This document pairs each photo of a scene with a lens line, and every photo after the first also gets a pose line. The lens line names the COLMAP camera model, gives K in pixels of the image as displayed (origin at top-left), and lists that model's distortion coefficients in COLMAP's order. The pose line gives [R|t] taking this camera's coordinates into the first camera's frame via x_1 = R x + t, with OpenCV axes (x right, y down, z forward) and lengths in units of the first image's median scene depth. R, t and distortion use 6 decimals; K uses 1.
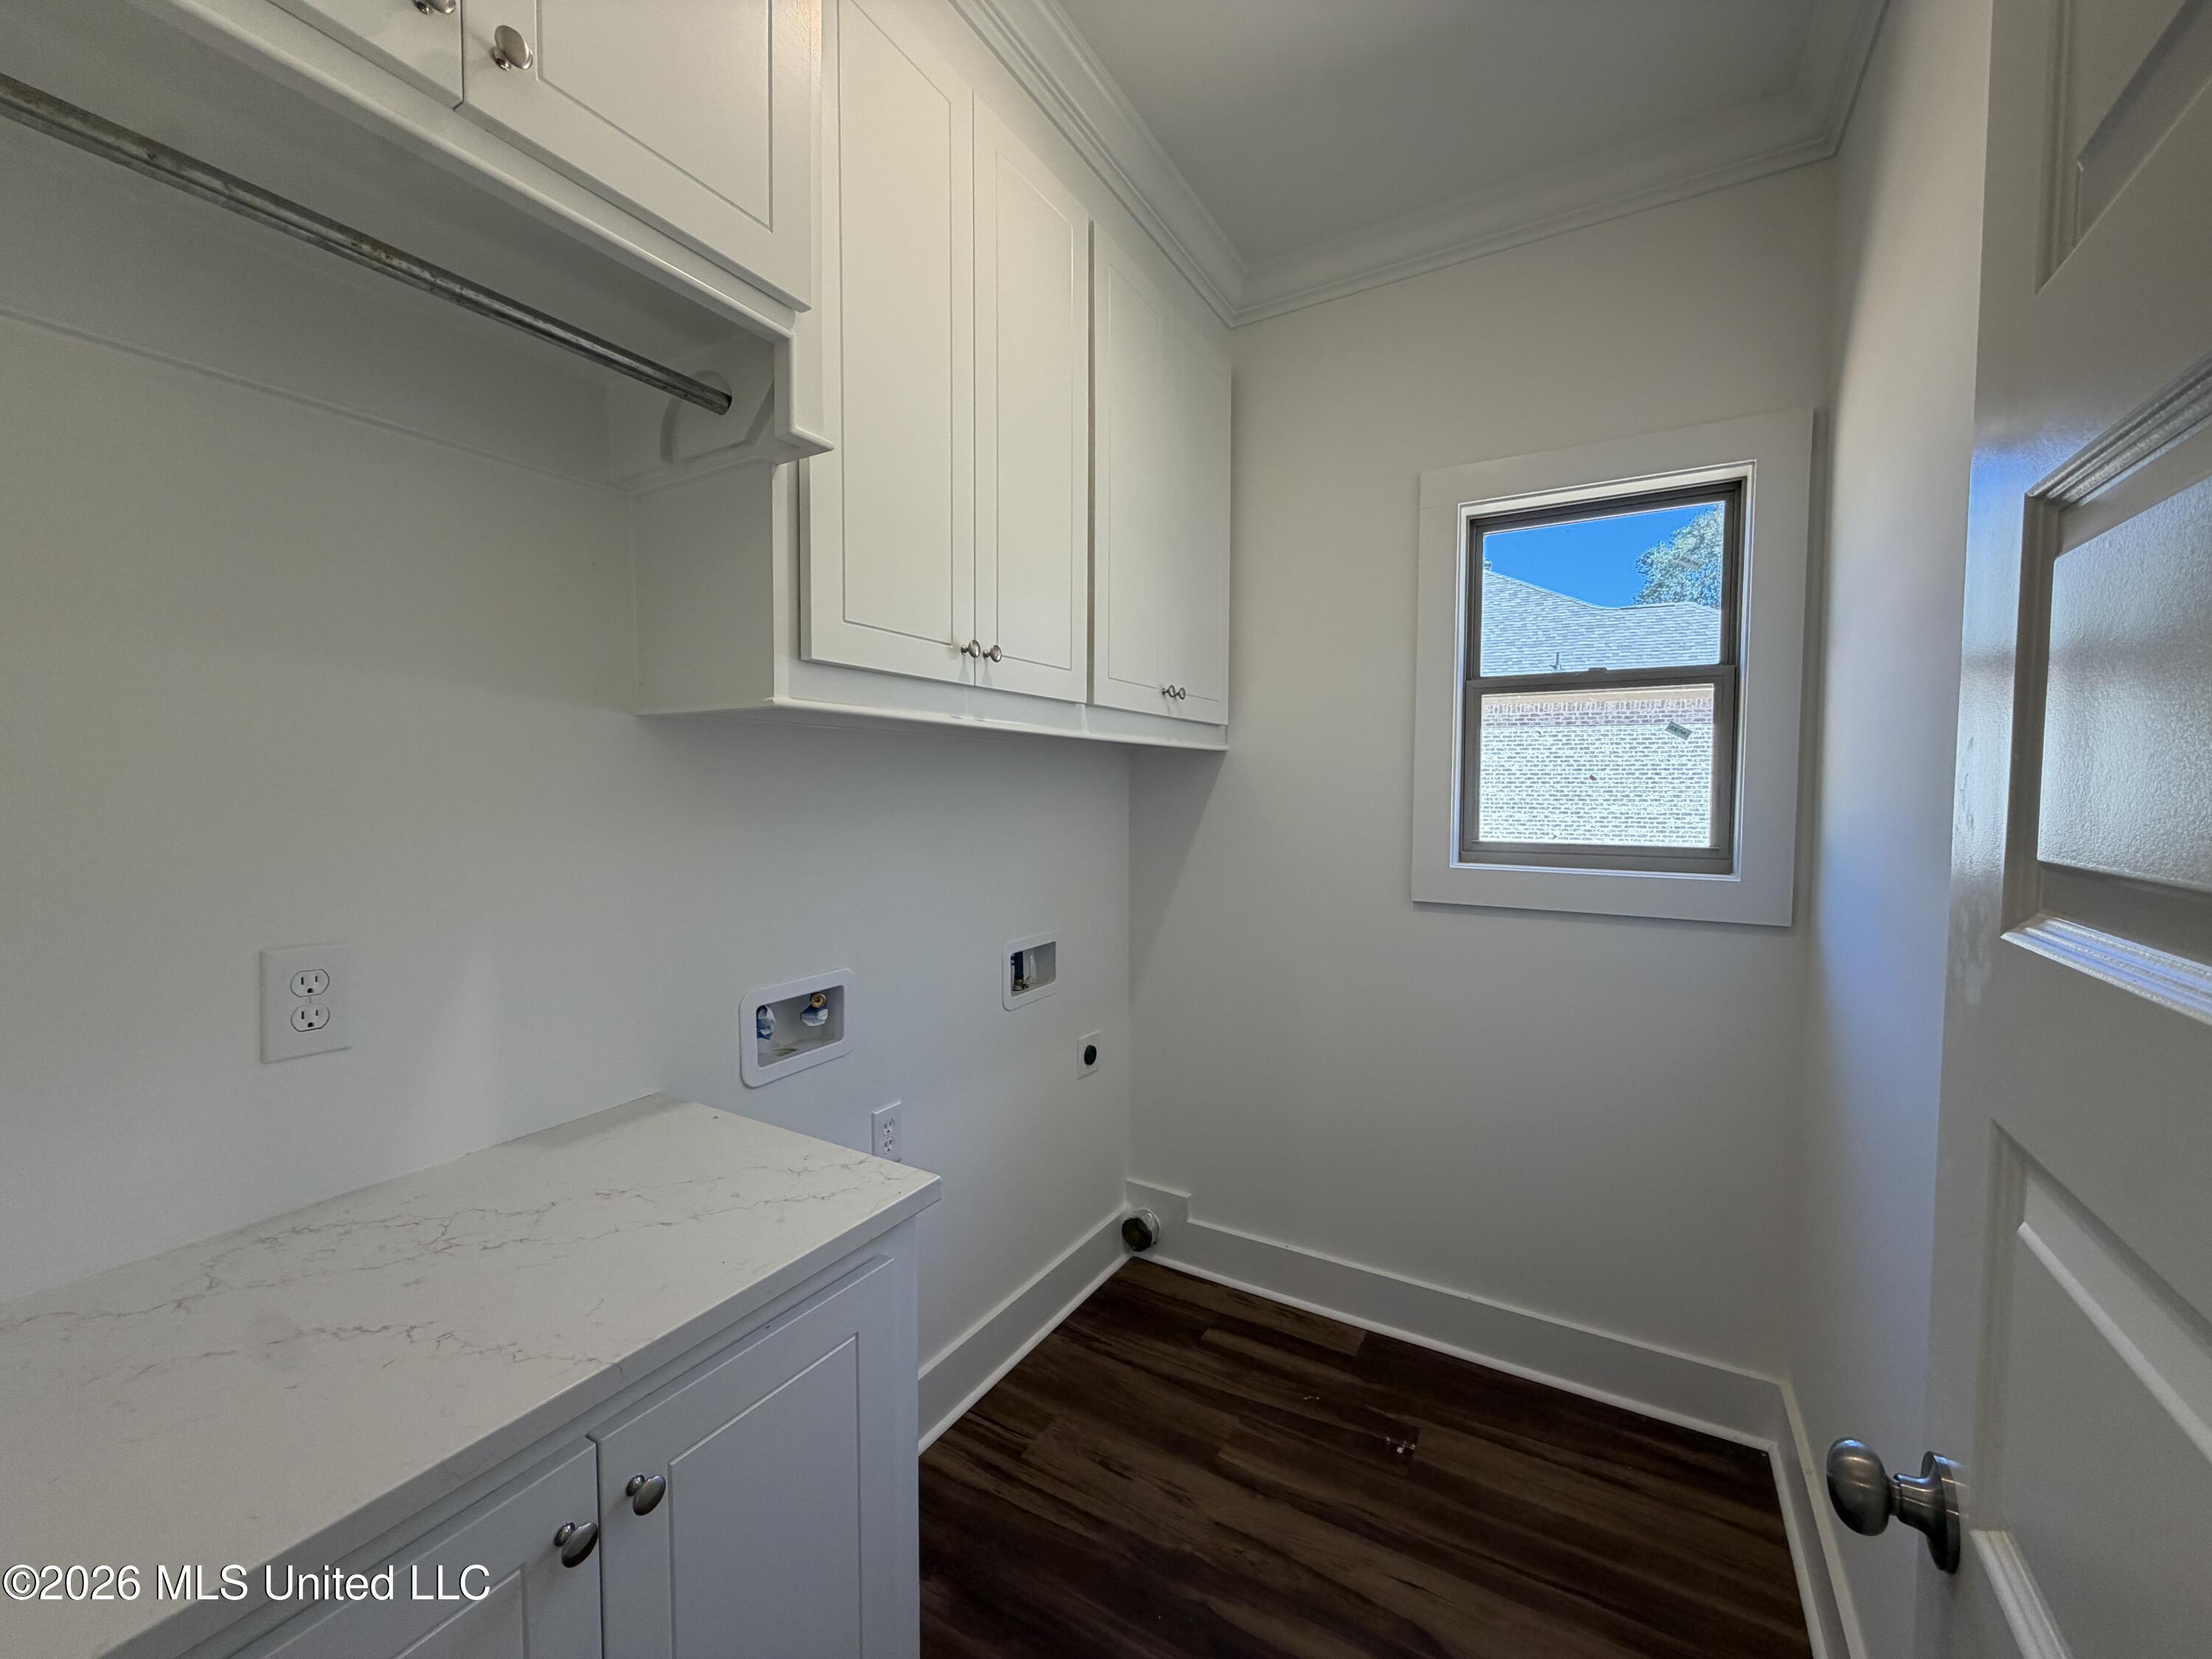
lens RADIAL K [[886.7, 0, 1105.2], [0, 886.7, 827.8], [0, 0, 1]] dist [-0.000731, 0.000793]
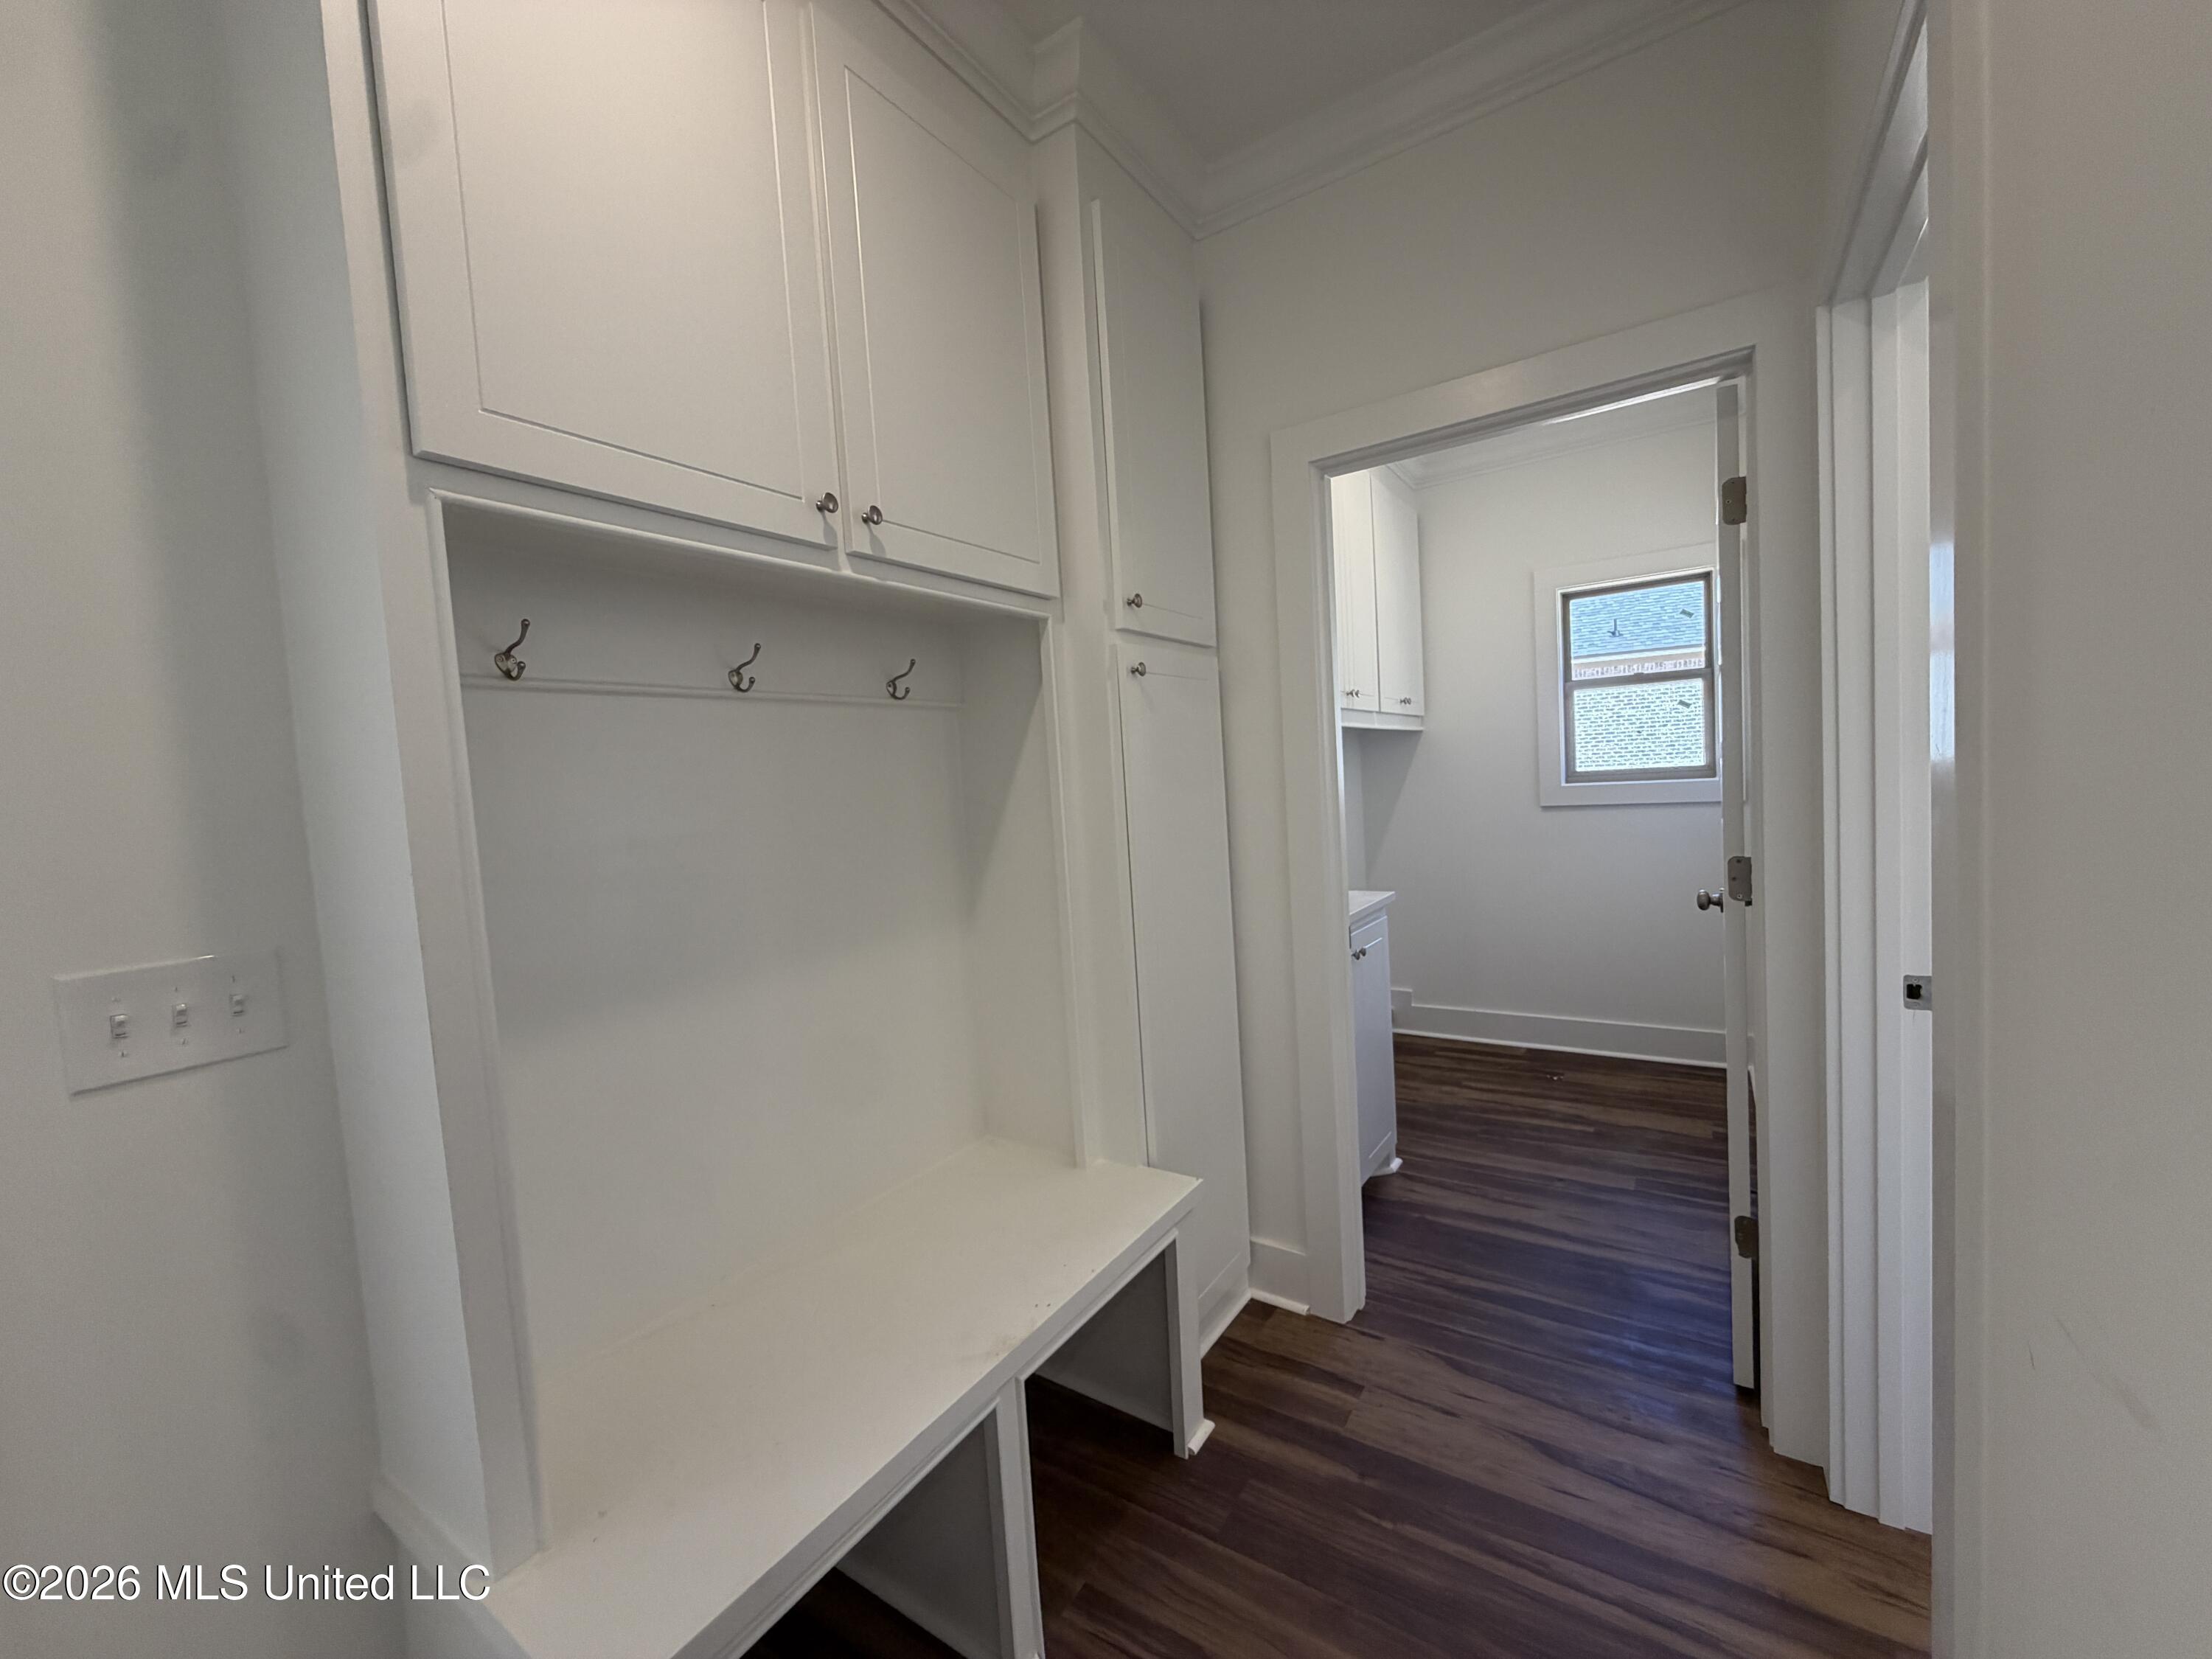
lens RADIAL K [[886.7, 0, 1104.2], [0, 886.7, 826.6], [0, 0, 1]] dist [-0.000731, 0.000793]
pose [[0.996517, -0.058000, -0.059916, -0.450137], [0.058636, 0.998240, 0.008912, 0.056390], [0.059293, -0.012394, 0.998164, -0.889223]]
